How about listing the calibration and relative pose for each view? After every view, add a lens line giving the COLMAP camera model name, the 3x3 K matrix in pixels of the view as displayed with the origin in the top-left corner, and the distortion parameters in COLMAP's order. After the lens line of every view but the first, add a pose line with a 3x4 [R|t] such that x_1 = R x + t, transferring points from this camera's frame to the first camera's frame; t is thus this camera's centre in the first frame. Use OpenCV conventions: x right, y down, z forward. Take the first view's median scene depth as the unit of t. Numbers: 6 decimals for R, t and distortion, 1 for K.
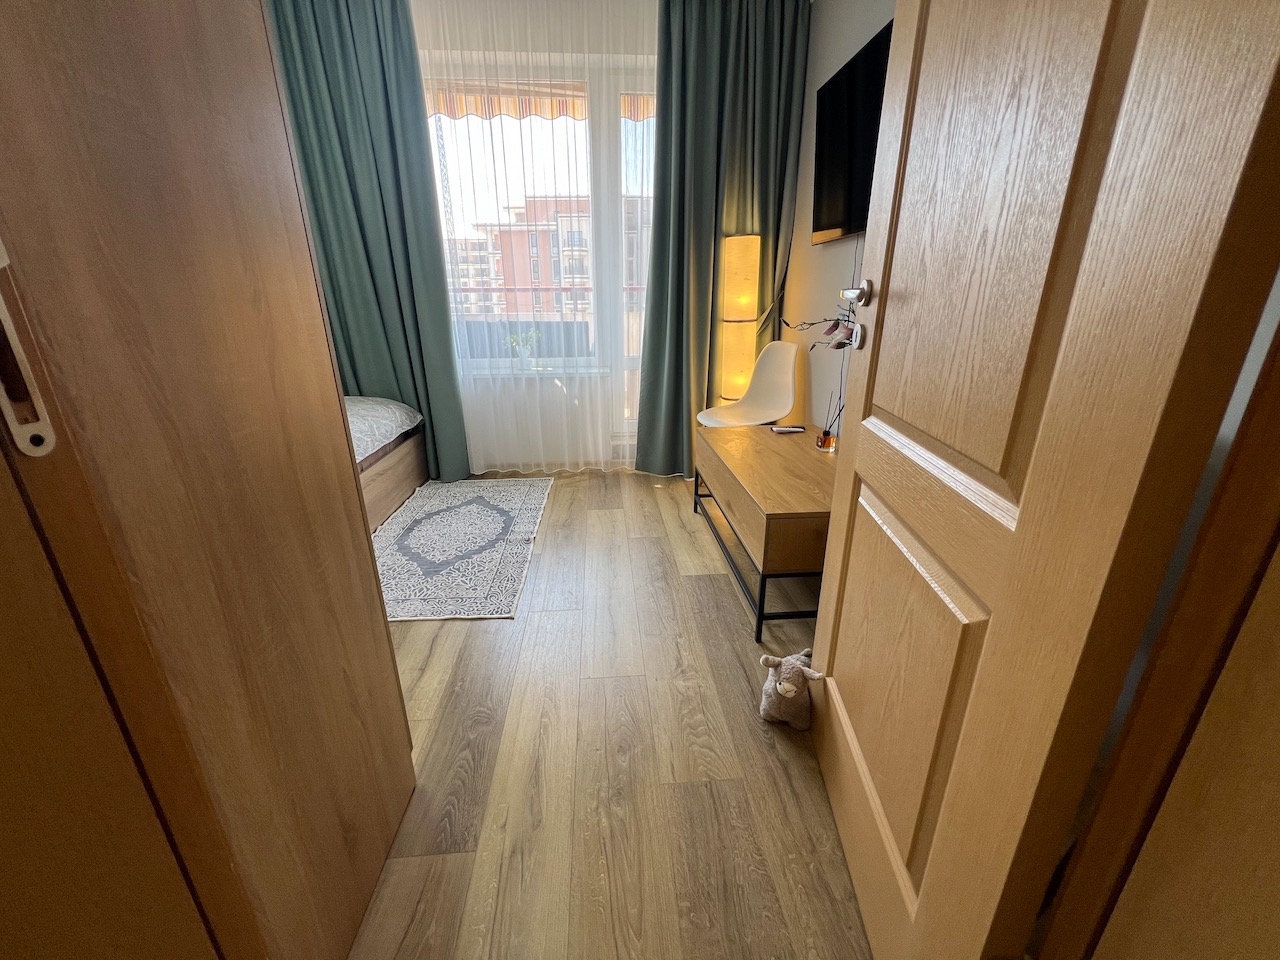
lens RADIAL K [[512.8, 0, 637.2], [0, 512.8, 479.5], [0, 0, 1]] dist [-0.003439, 0.000842]
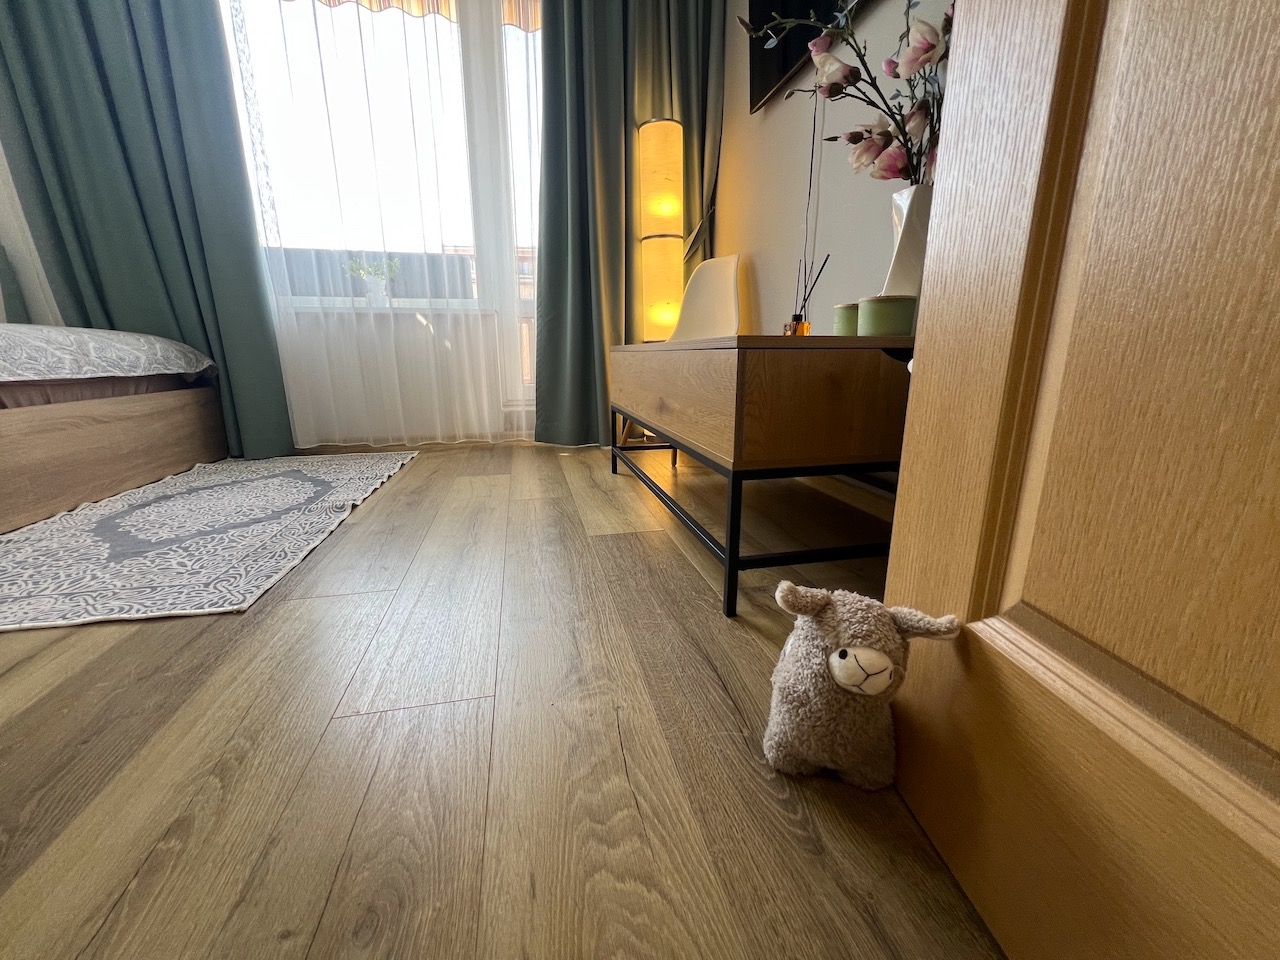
lens RADIAL K [[513.1, 0, 635.2], [0, 513.1, 477.9], [0, 0, 1]] dist [0.000573, 0.000590]
pose [[0.989999, -0.031554, 0.137499, 0.046605], [0.044814, 0.994522, -0.094431, 0.140856], [-0.133766, 0.099648, 0.985990, 0.307853]]
